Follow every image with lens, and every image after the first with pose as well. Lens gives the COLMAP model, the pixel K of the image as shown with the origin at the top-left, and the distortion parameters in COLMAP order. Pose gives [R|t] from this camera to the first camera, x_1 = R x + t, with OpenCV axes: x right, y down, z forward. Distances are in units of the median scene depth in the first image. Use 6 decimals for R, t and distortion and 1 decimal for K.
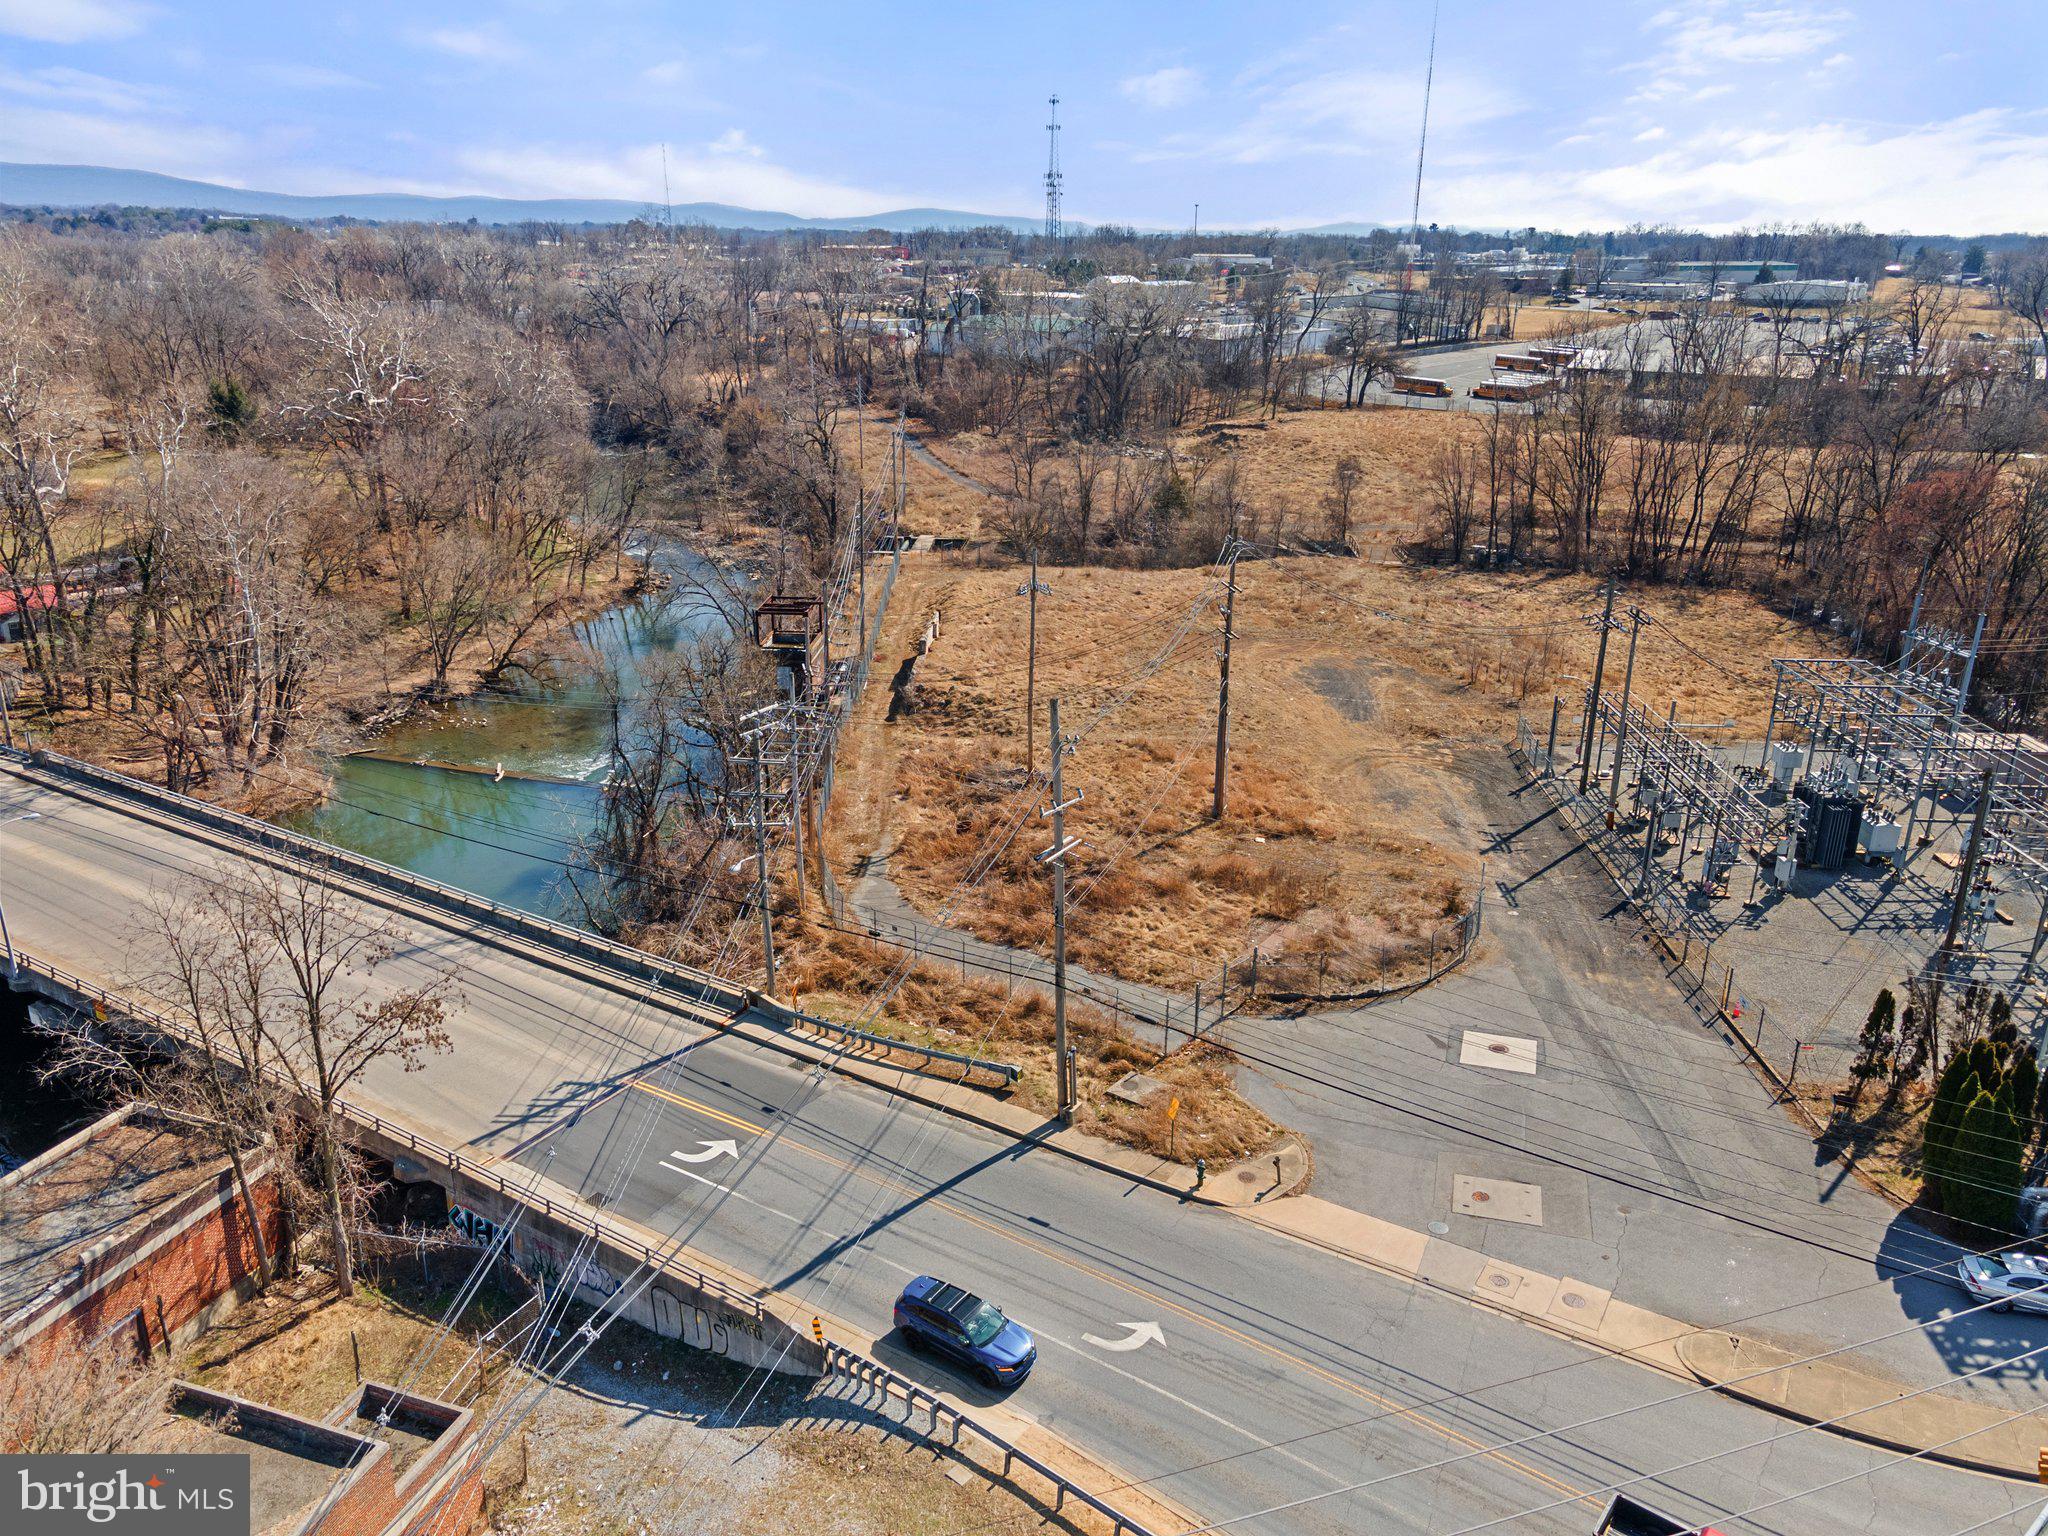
lens RADIAL K [[1498.2, 0, 1015.2], [0, 1498.2, 746.5], [0, 0, 1]] dist [0.031223, 0.027514]
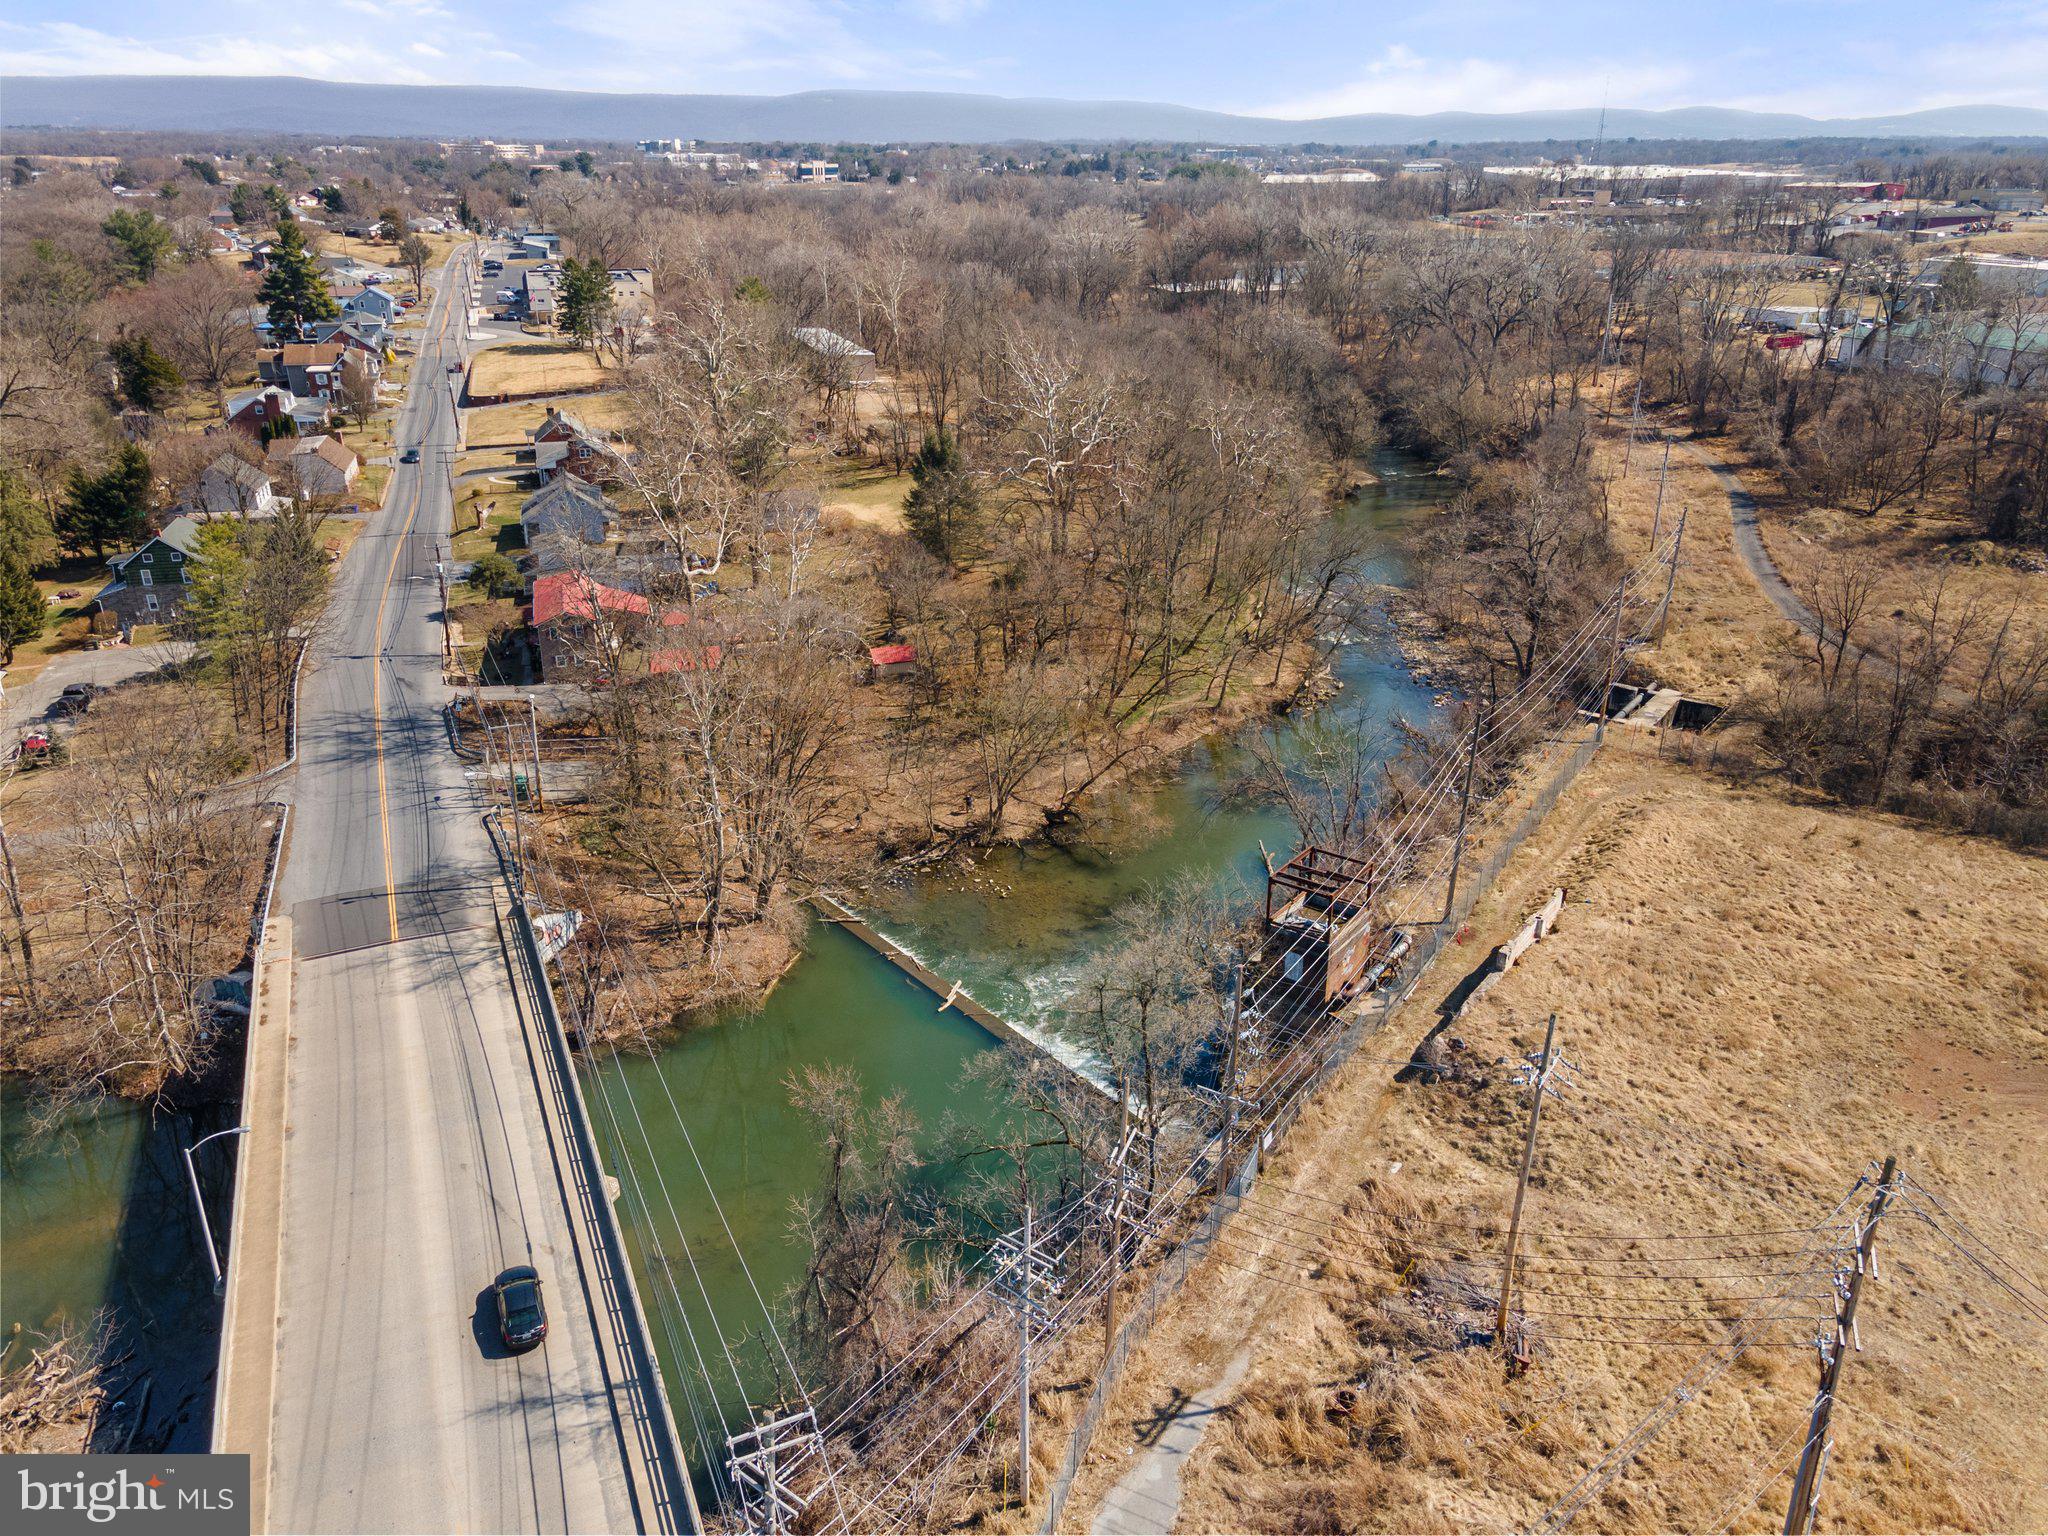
lens RADIAL K [[1498.2, 0, 1015.2], [0, 1498.2, 746.5], [0, 0, 1]] dist [0.031223, 0.027514]
pose [[0.833544, 0.196435, -0.516349, 0.123286], [-0.170289, 0.980498, 0.098113, -0.254396], [0.525552, 0.006147, 0.850739, 0.342913]]
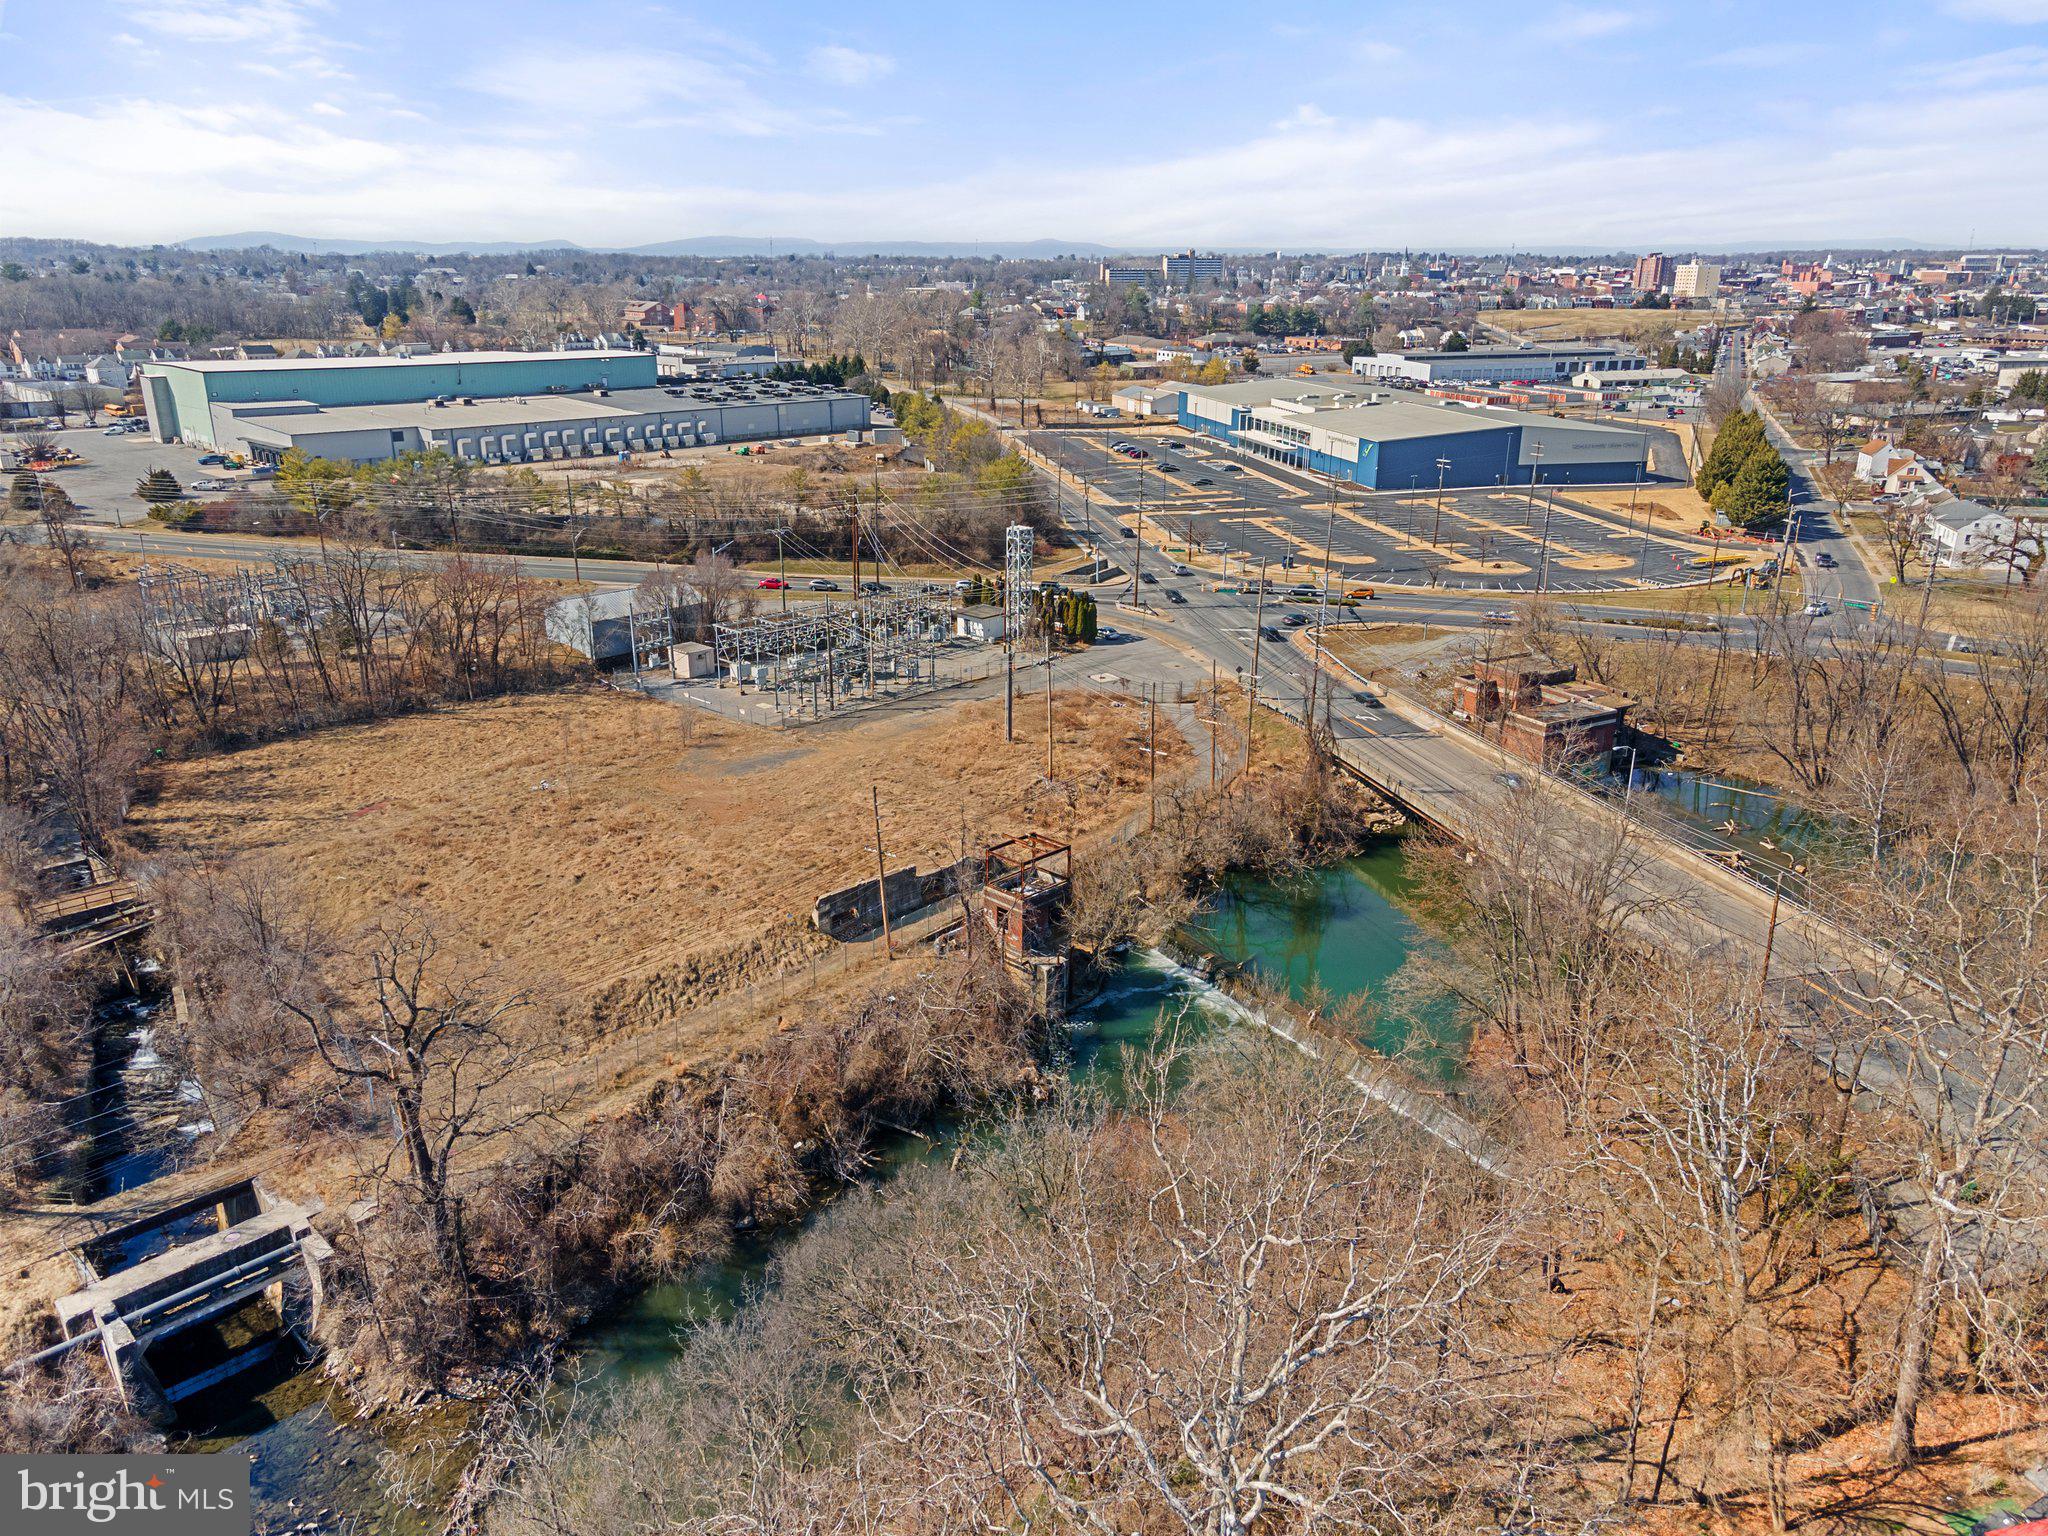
lens RADIAL K [[1482.0, 0, 1018.1], [0, 1482.0, 766.9], [0, 0, 1]] dist [0.041450, 0.008436]
pose [[-0.751053, -0.223770, 0.621165, -0.941728], [0.203055, 0.816930, 0.539809, -0.848119], [-0.628241, 0.531556, -0.568121, 1.924514]]
